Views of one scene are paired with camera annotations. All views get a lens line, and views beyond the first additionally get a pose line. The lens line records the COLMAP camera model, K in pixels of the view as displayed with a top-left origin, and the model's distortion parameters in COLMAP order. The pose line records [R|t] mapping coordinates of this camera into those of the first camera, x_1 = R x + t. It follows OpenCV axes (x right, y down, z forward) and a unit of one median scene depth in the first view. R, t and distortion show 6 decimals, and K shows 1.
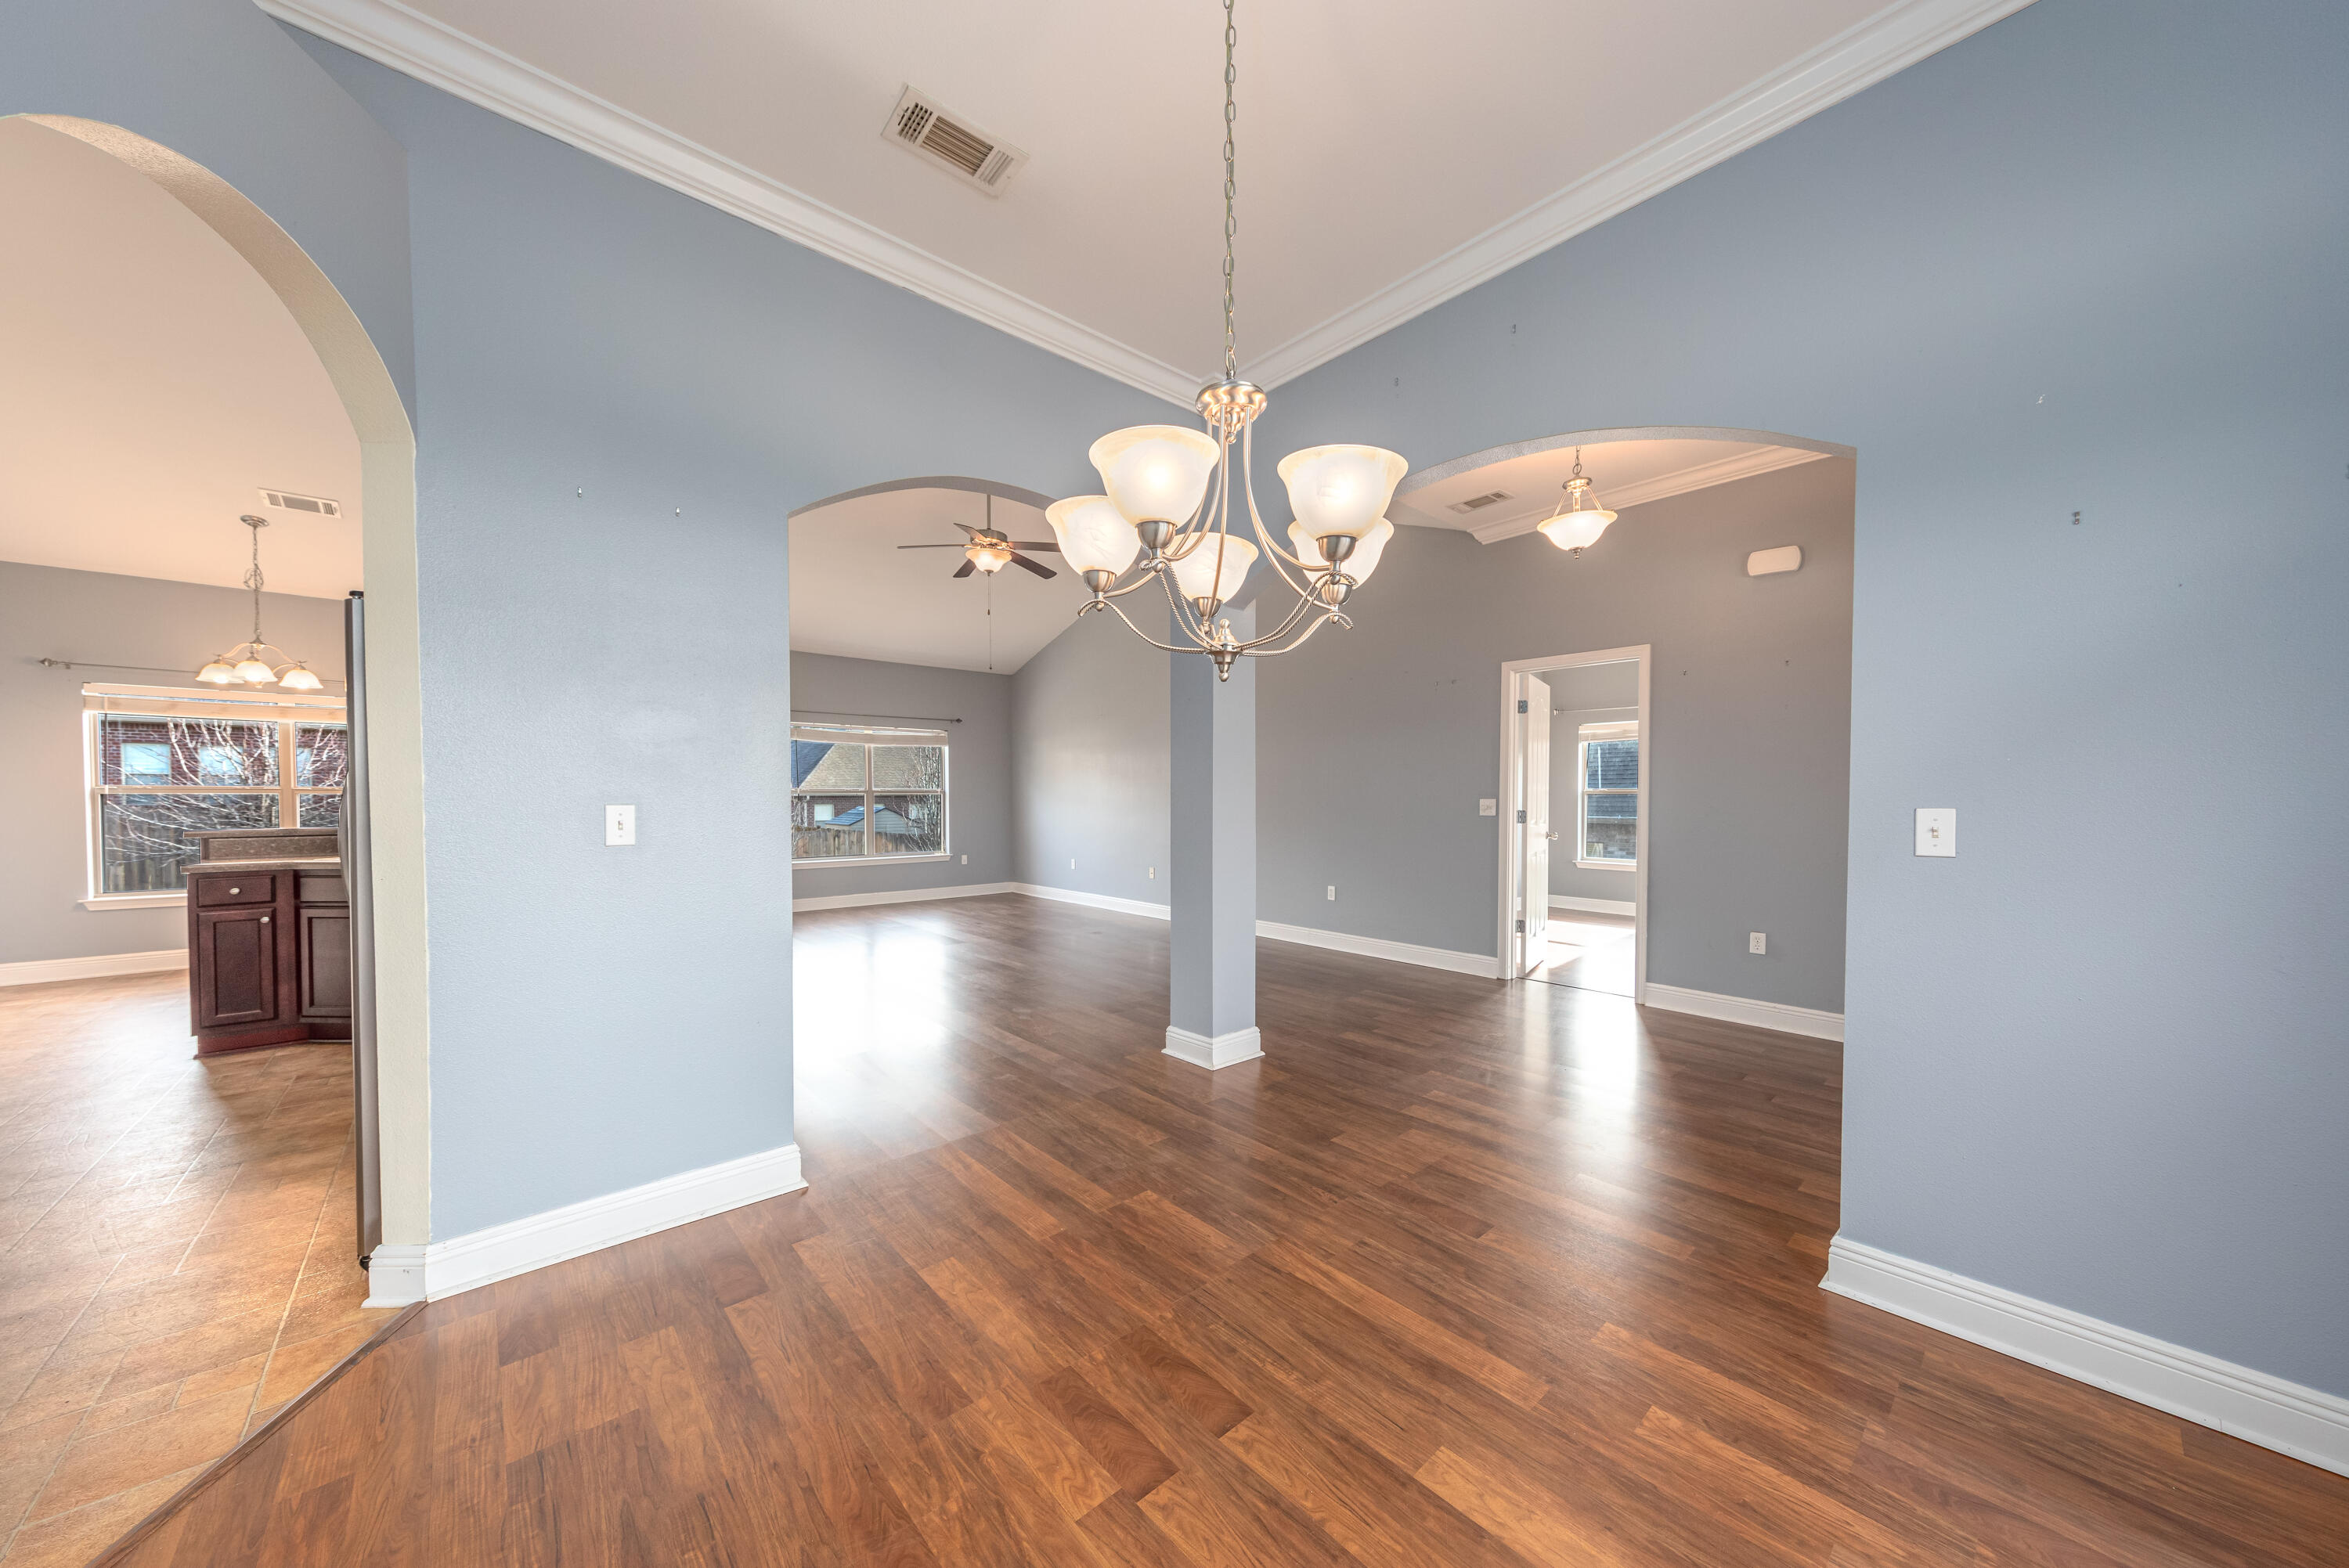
lens RADIAL K [[799.2, 0, 1150.0], [0, 799.2, 813.2], [0, 0, 1]] dist [0.008749, -0.000093]
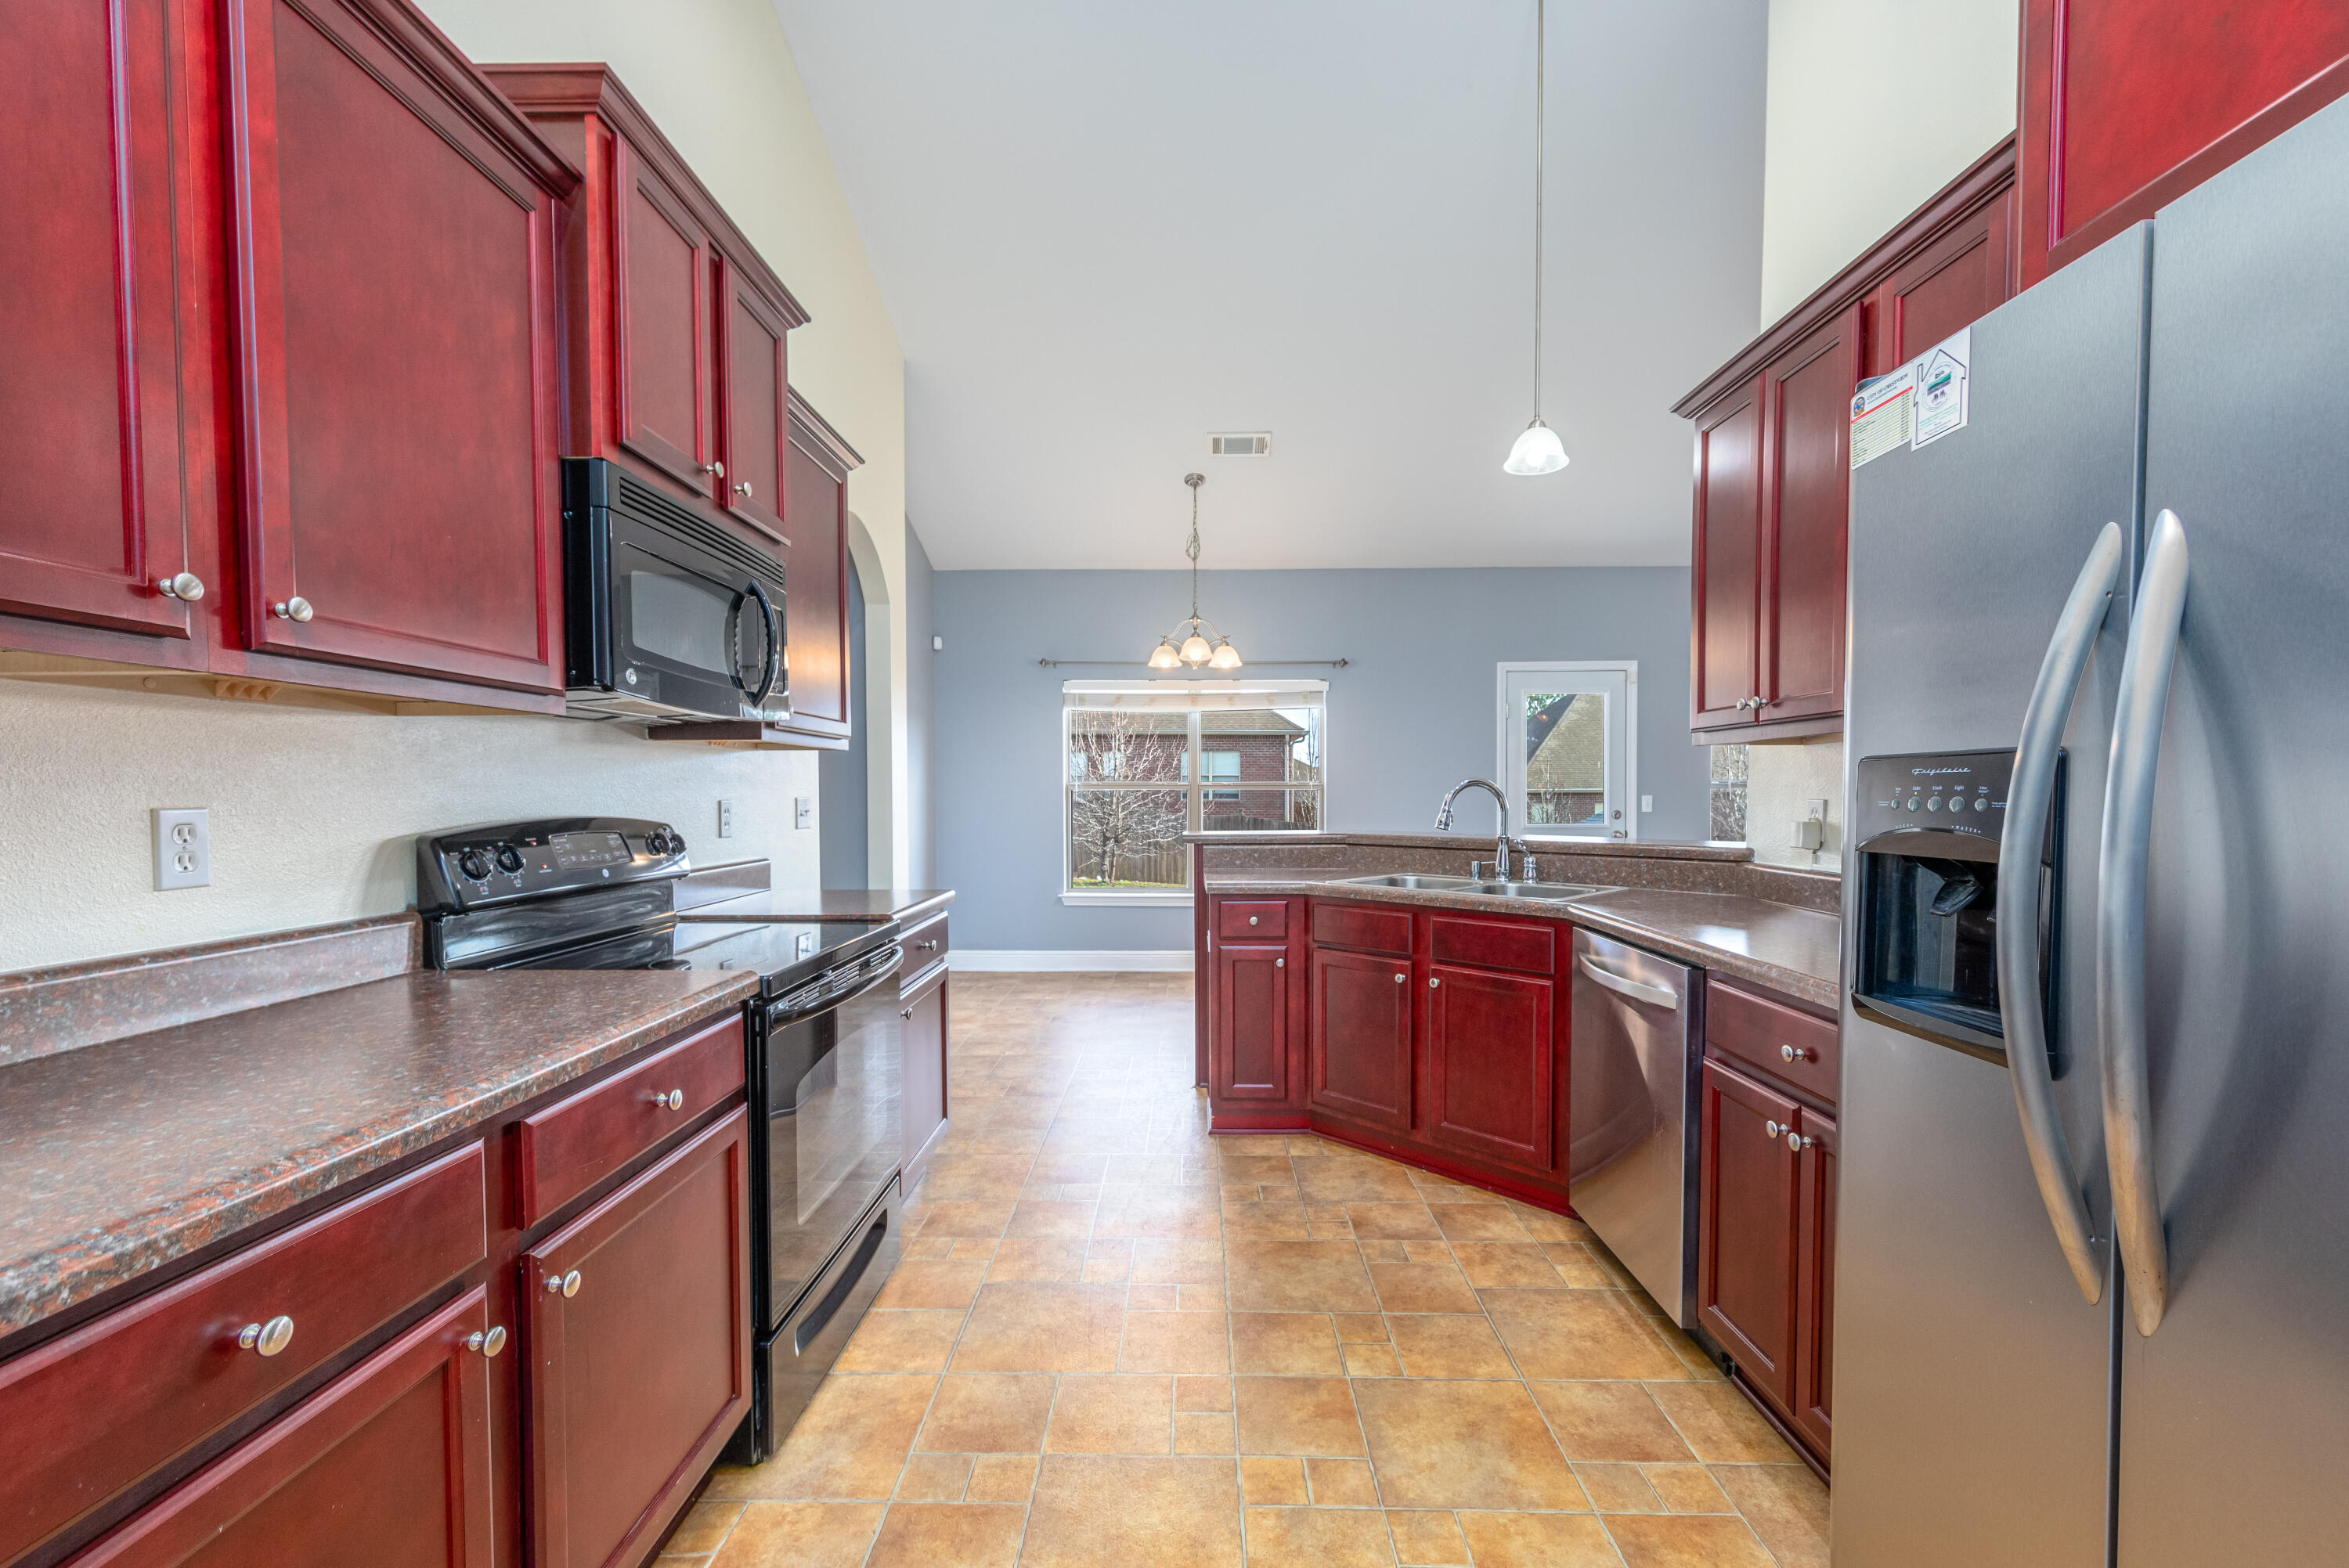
lens RADIAL K [[933.3, 0, 1178.7], [0, 933.3, 820.9], [0, 0, 1]] dist [0.001463, -0.000380]
pose [[0.747951, 0.018586, -0.663493, -0.192551], [-0.012062, 0.999823, 0.014410, -0.001849], [0.663644, -0.002775, 0.748044, 0.099313]]
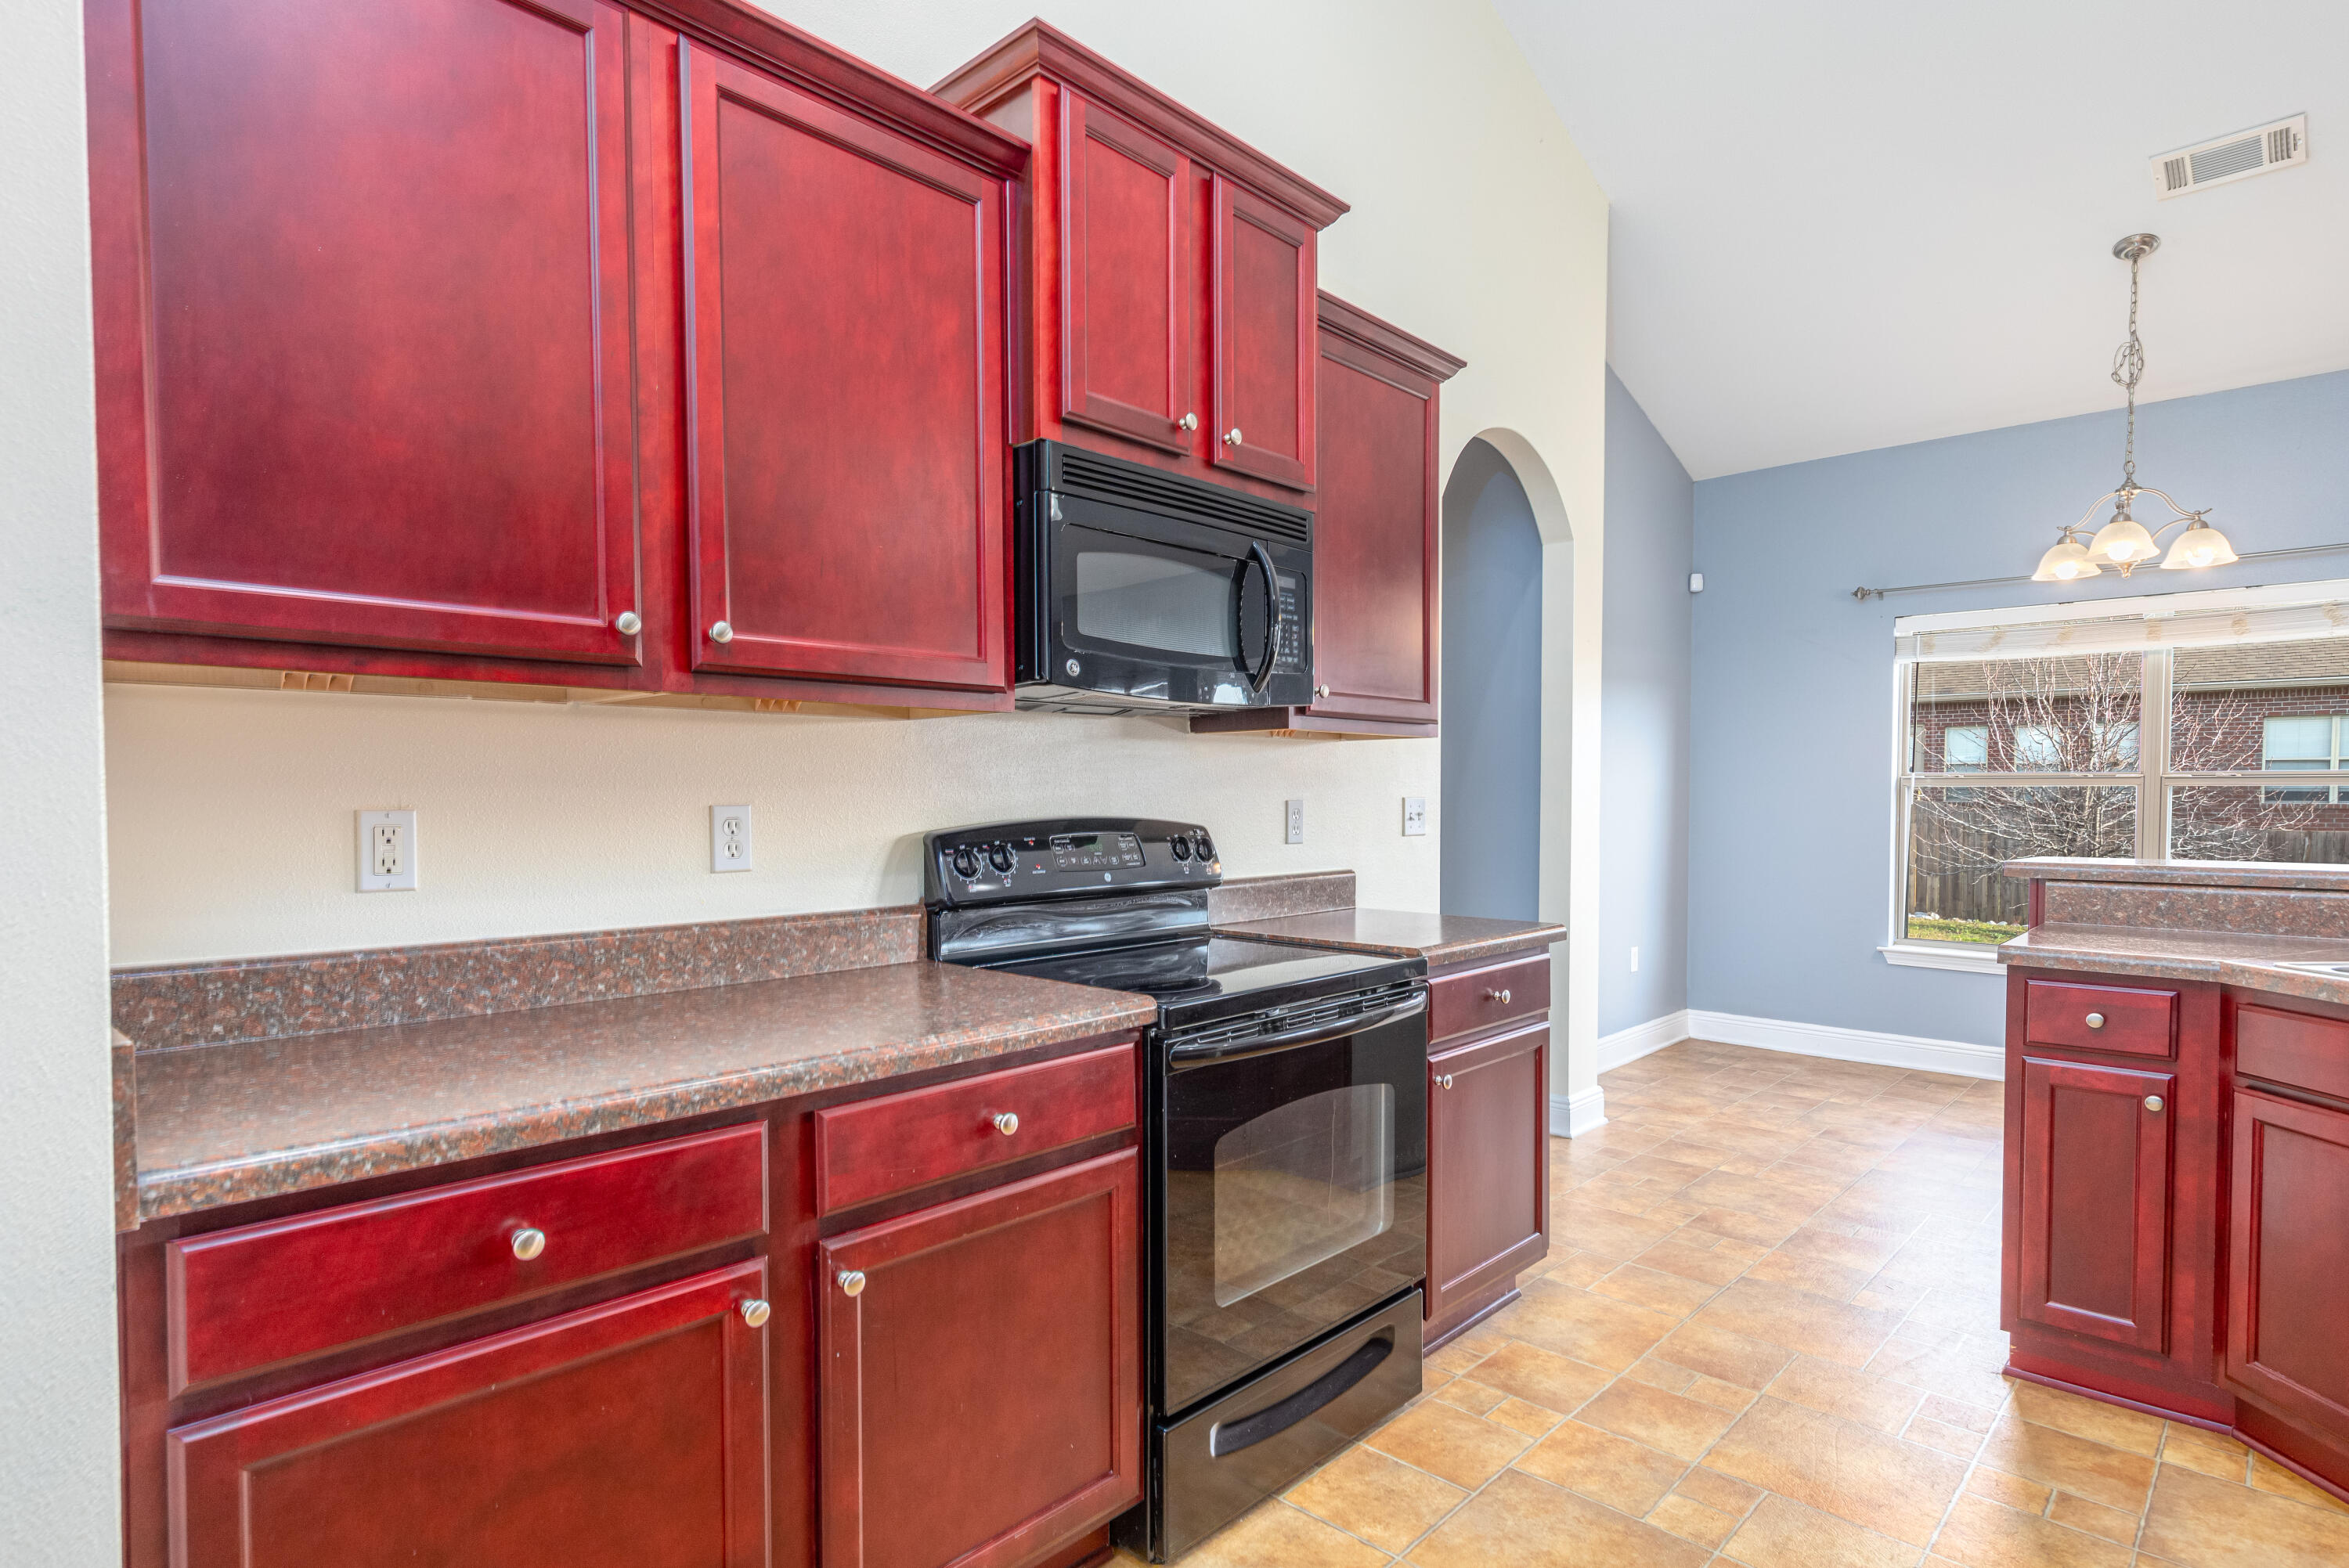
lens RADIAL K [[1204.2, 0, 1189.1], [0, 1204.2, 837.8], [0, 0, 1]] dist [0.000830, 0.002324]
pose [[0.106168, 0.036839, -0.993666, -0.177921], [-0.018842, 0.999209, 0.035032, -0.002918], [0.994170, 0.015003, 0.106778, 0.147116]]
